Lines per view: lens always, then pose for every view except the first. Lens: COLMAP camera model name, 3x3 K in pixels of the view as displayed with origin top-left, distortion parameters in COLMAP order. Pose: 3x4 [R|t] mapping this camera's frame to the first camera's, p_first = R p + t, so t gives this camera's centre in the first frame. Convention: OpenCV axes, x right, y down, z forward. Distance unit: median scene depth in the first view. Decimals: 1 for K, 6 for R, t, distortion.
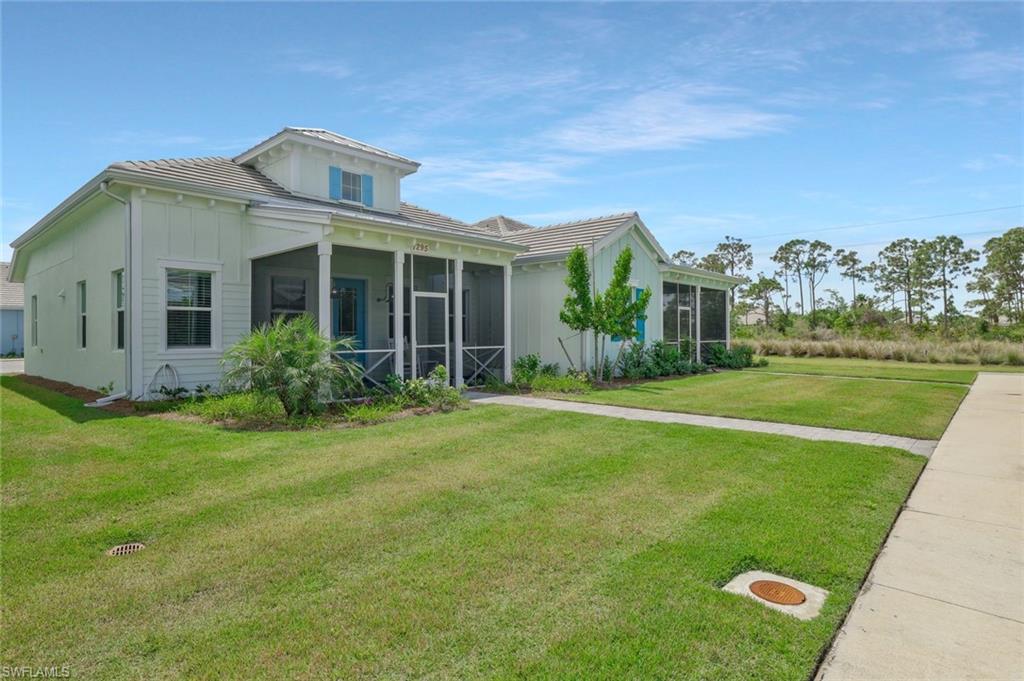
lens RADIAL K [[546.0, 0, 507.4], [0, 546.0, 340.1], [0, 0, 1]] dist [0.005402, 0.000257]
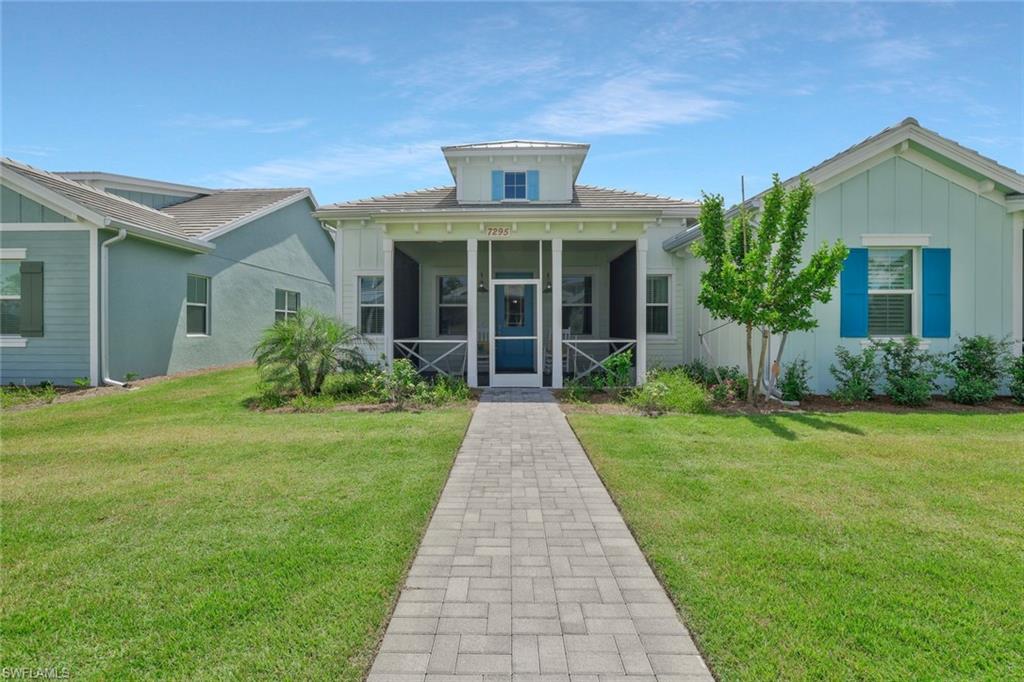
lens RADIAL K [[443.0, 0, 512.1], [0, 443.0, 330.8], [0, 0, 1]] dist [-0.001137, 0.000022]
pose [[0.669225, 0.013987, -0.742928, 0.366931], [-0.011886, 0.999896, 0.008117, -0.005821], [0.742965, 0.003399, 0.669322, 0.439597]]
